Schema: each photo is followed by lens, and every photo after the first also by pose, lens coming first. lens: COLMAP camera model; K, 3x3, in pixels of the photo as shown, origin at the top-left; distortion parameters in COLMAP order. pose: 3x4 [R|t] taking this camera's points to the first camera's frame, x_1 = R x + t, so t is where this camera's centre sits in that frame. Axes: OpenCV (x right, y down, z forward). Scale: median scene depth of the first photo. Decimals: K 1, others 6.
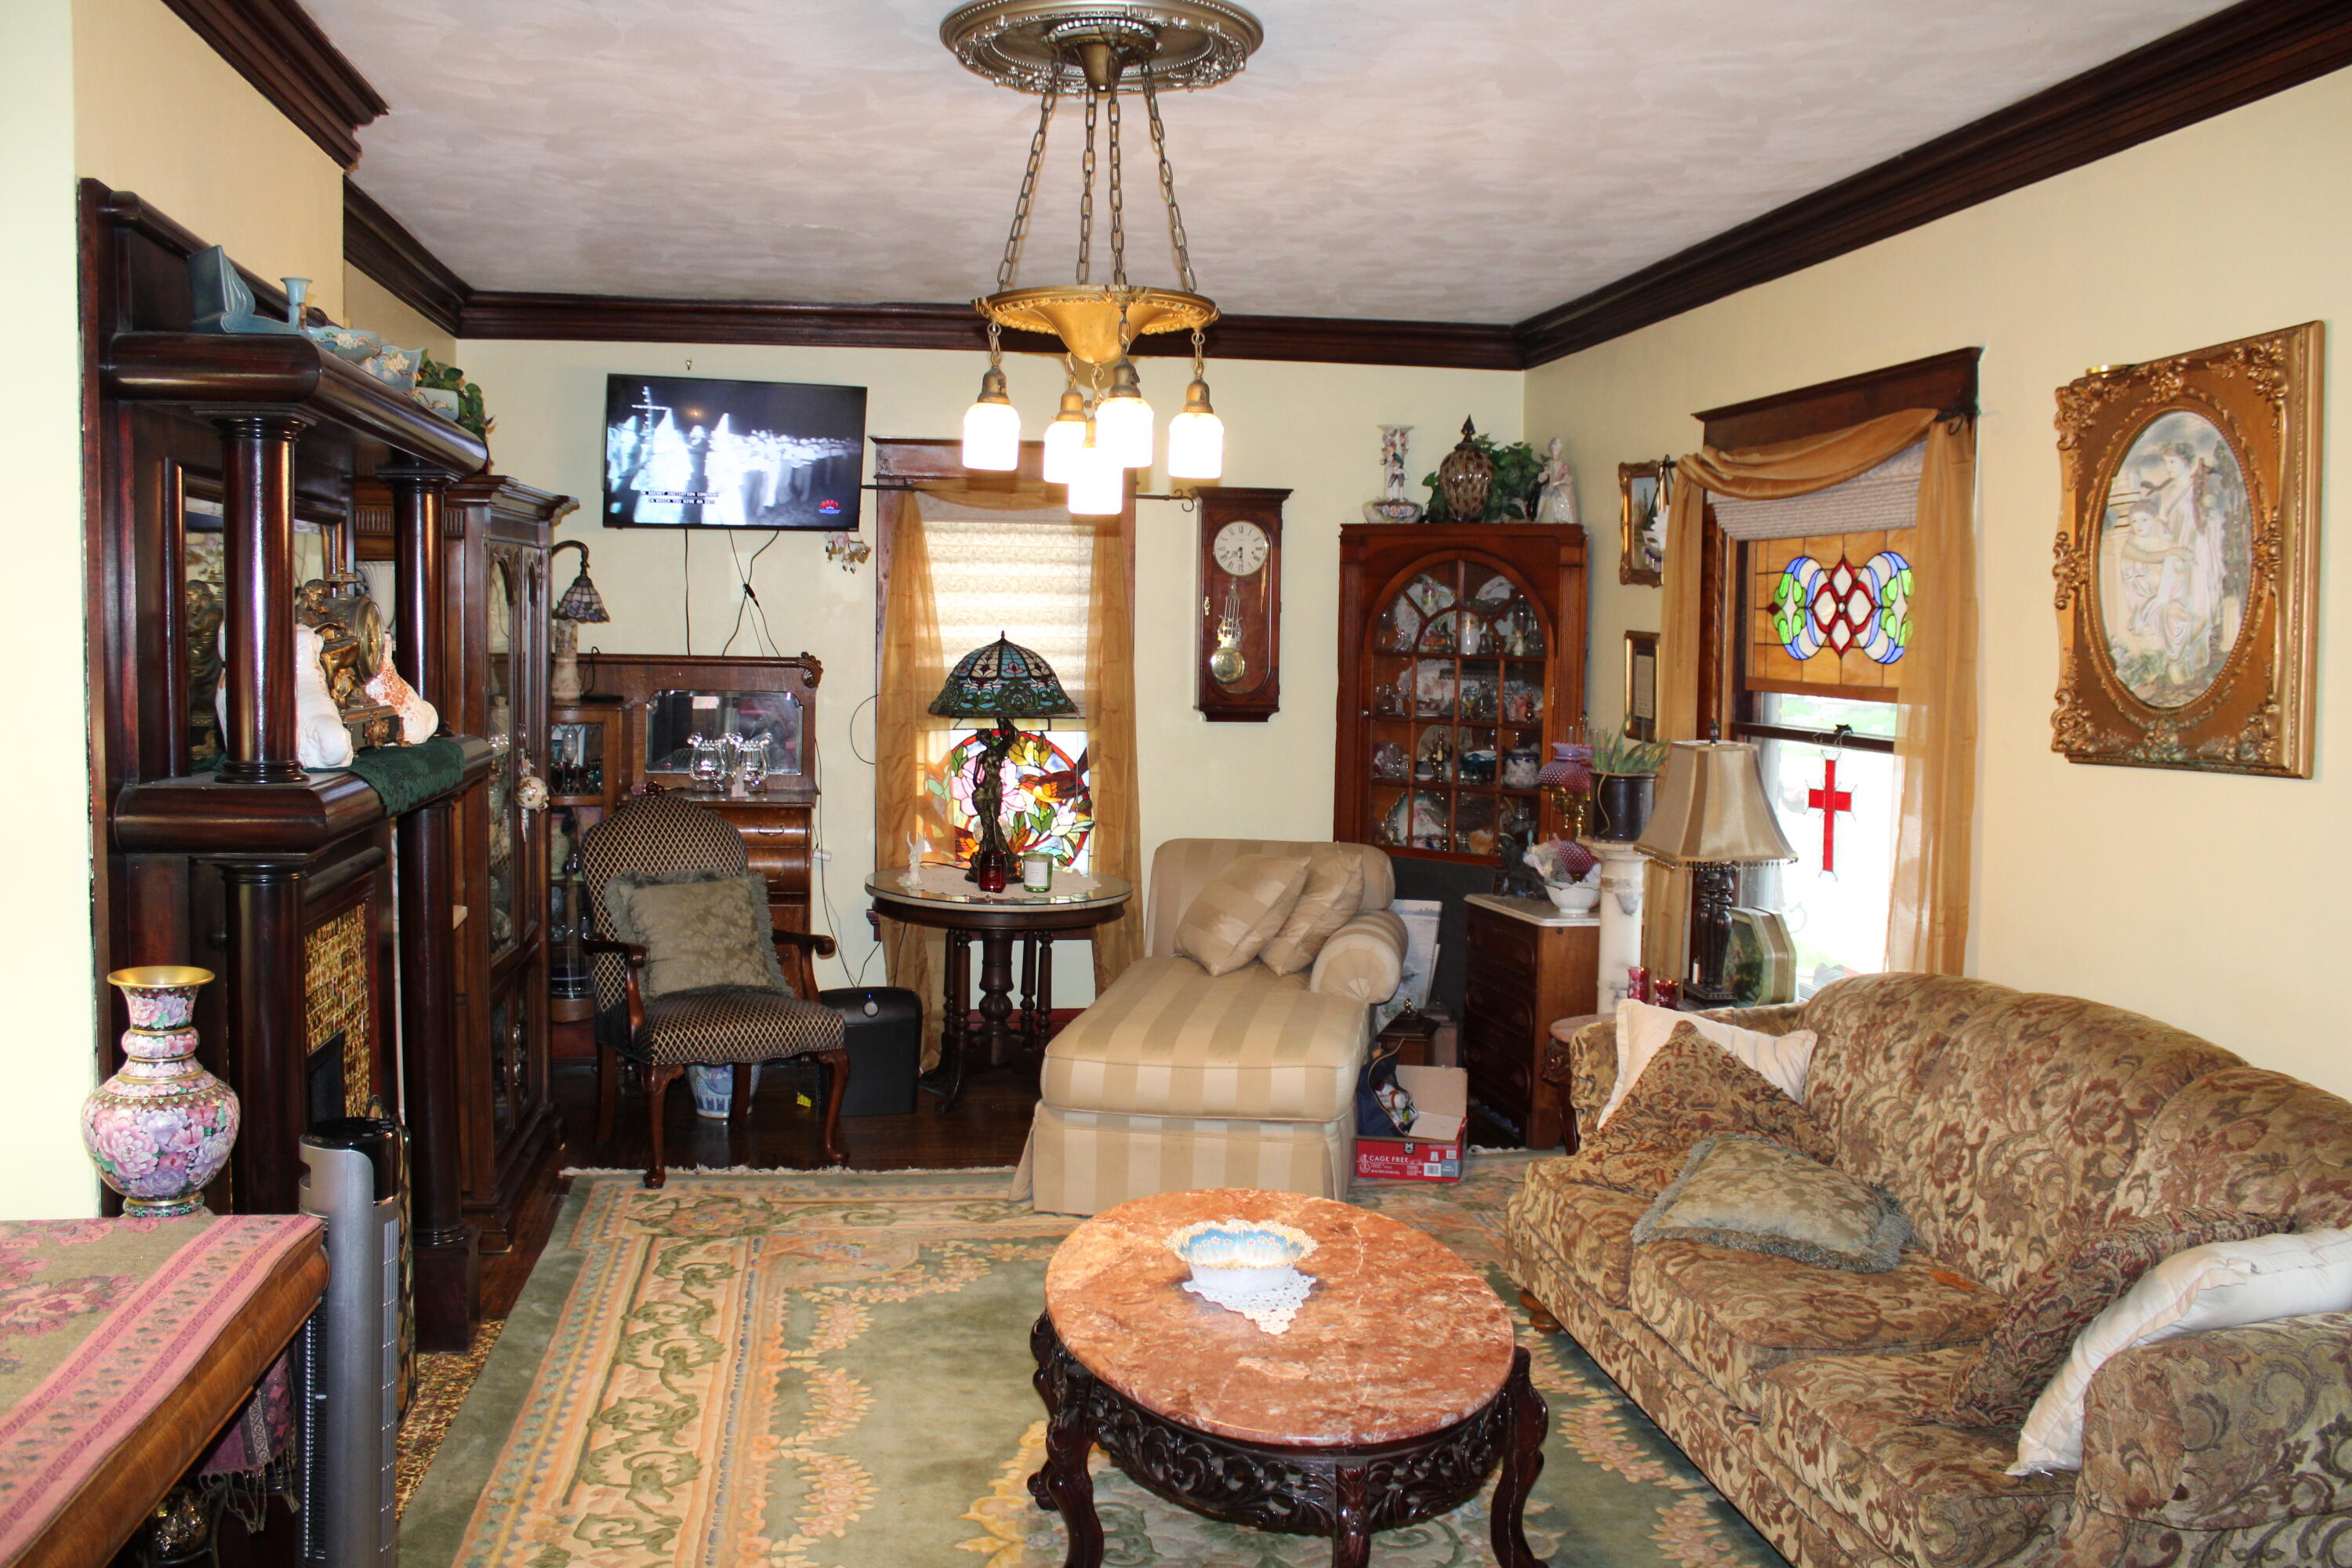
lens RADIAL K [[1958.2, 0, 1185.0], [0, 1958.2, 779.7], [0, 0, 1]] dist [-0.133007, 0.065663]
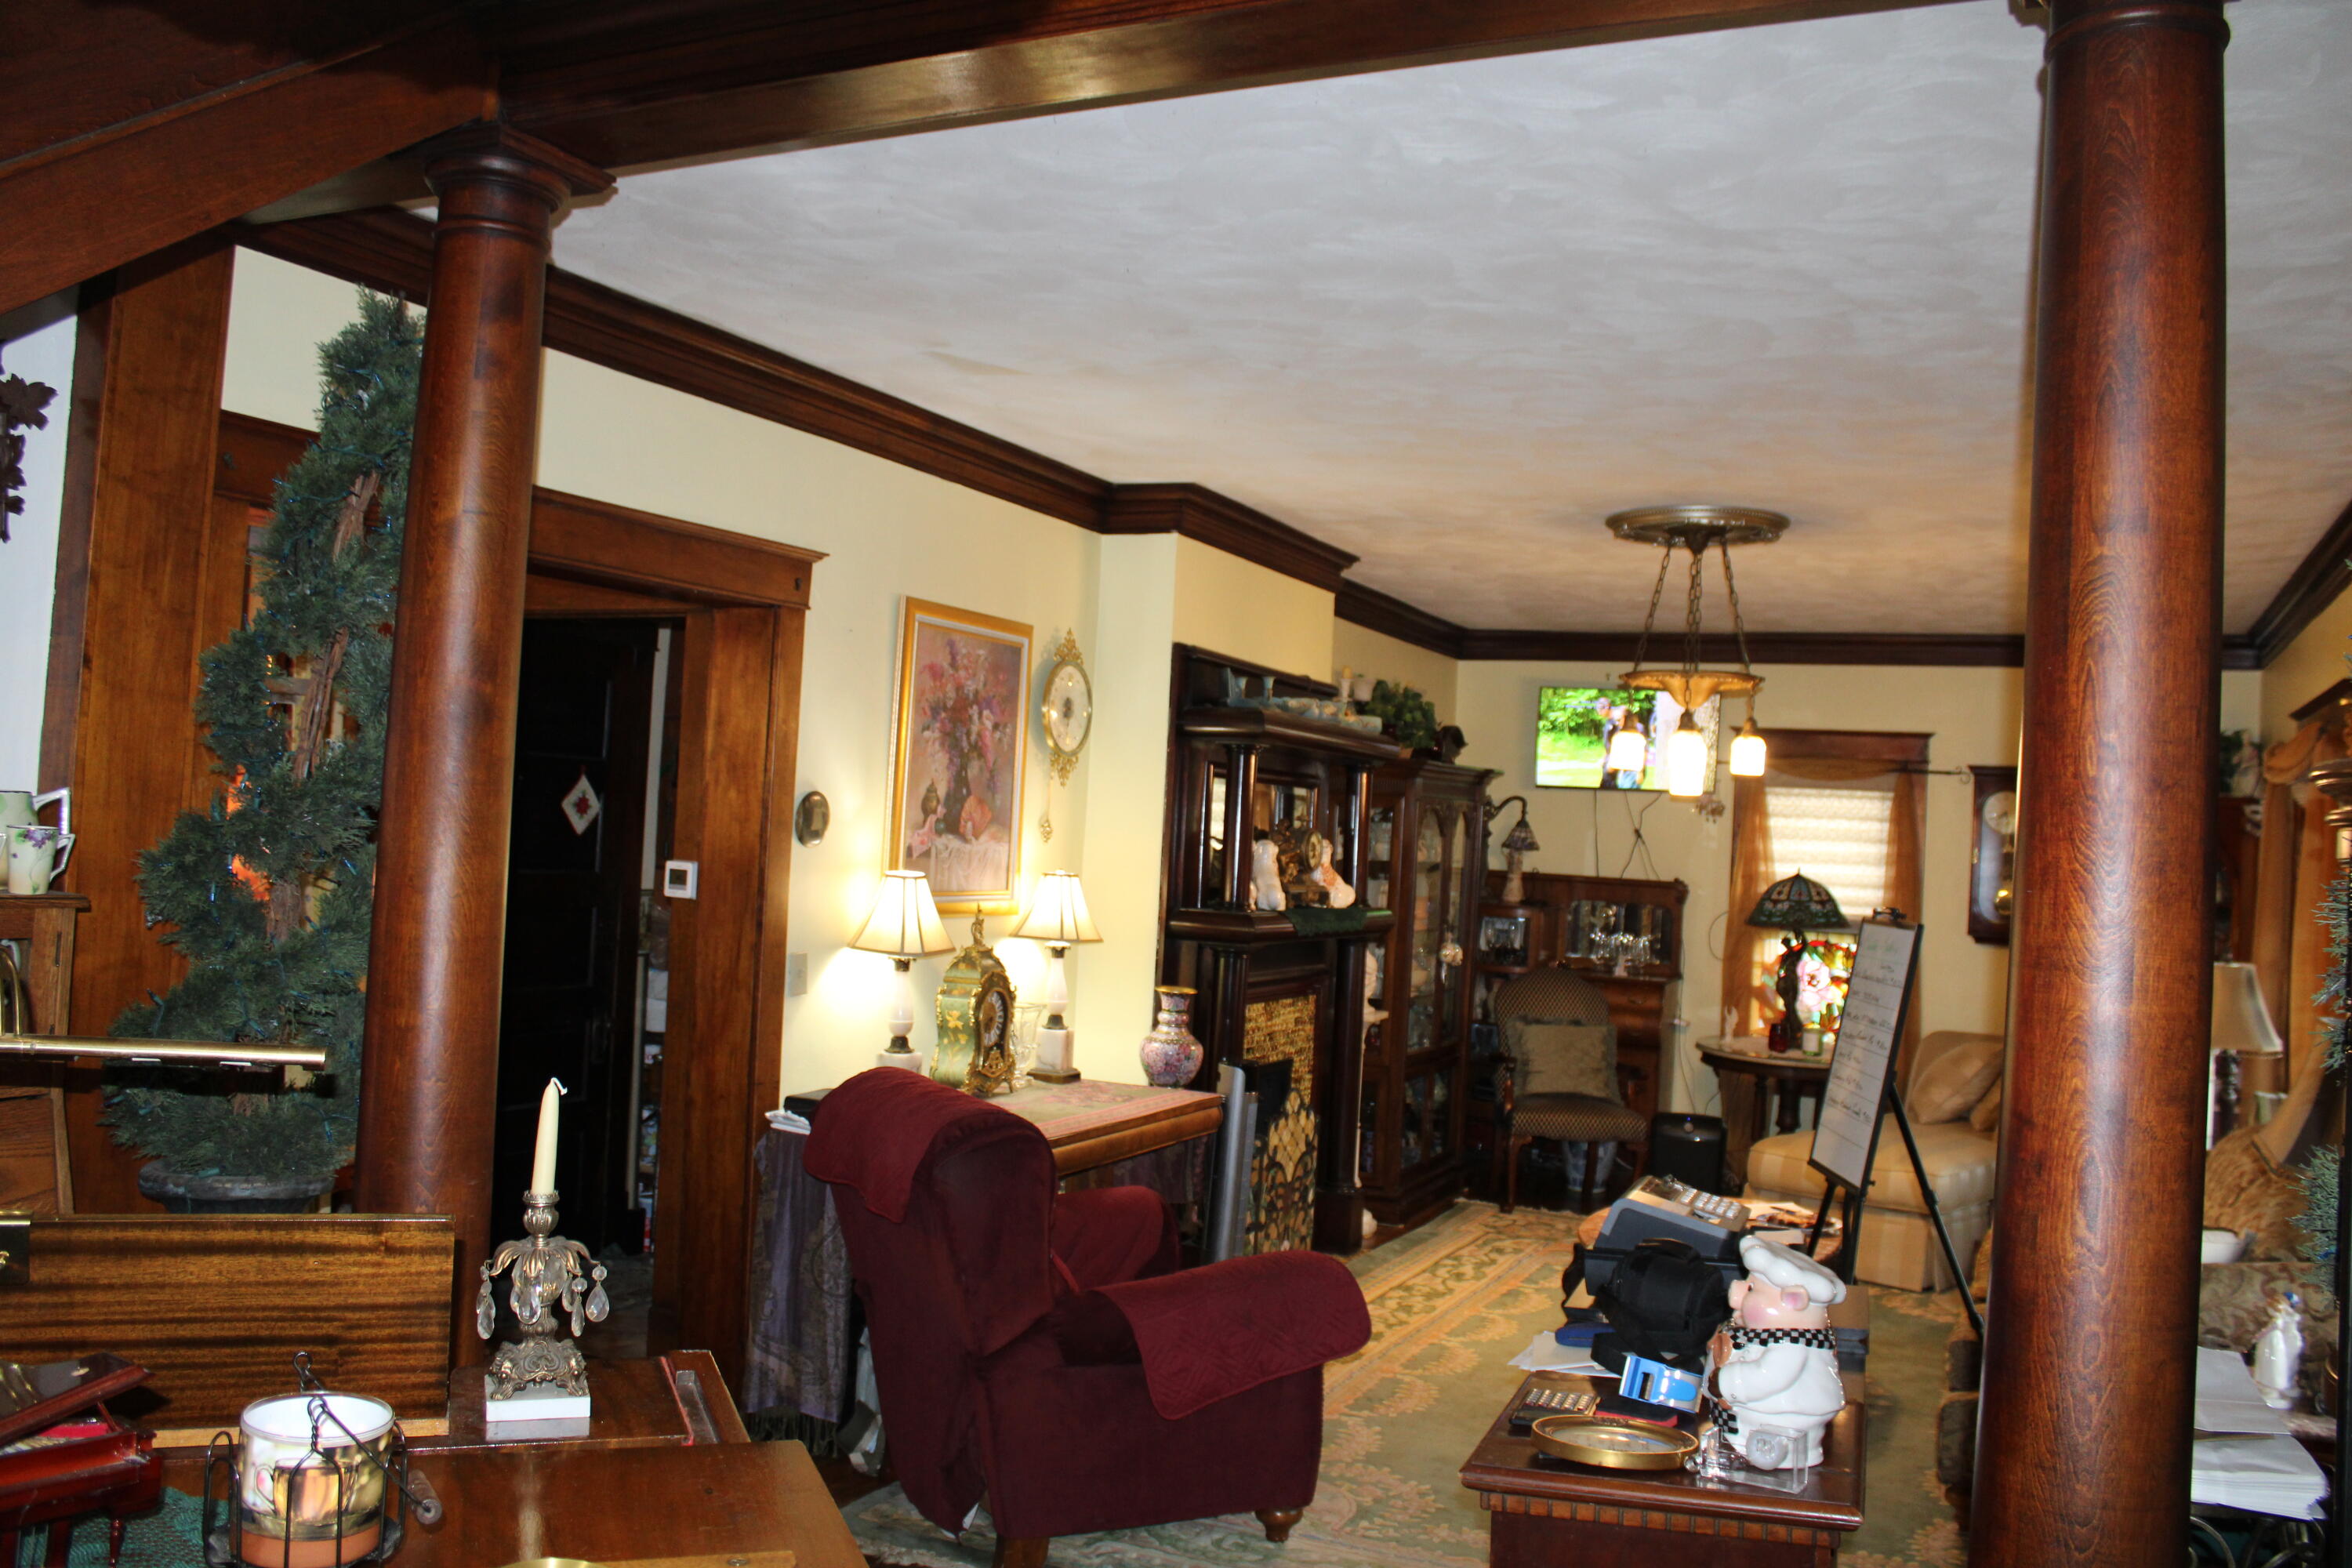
lens RADIAL K [[1958.2, 0, 1176.0], [0, 1958.2, 785.6], [0, 0, 1]] dist [-0.133007, 0.065663]
pose [[0.823795, 0.014596, -0.566700, 0.343125], [-0.082692, 0.992070, -0.094656, 0.035795], [0.560824, 0.124839, 0.818469, -0.417593]]
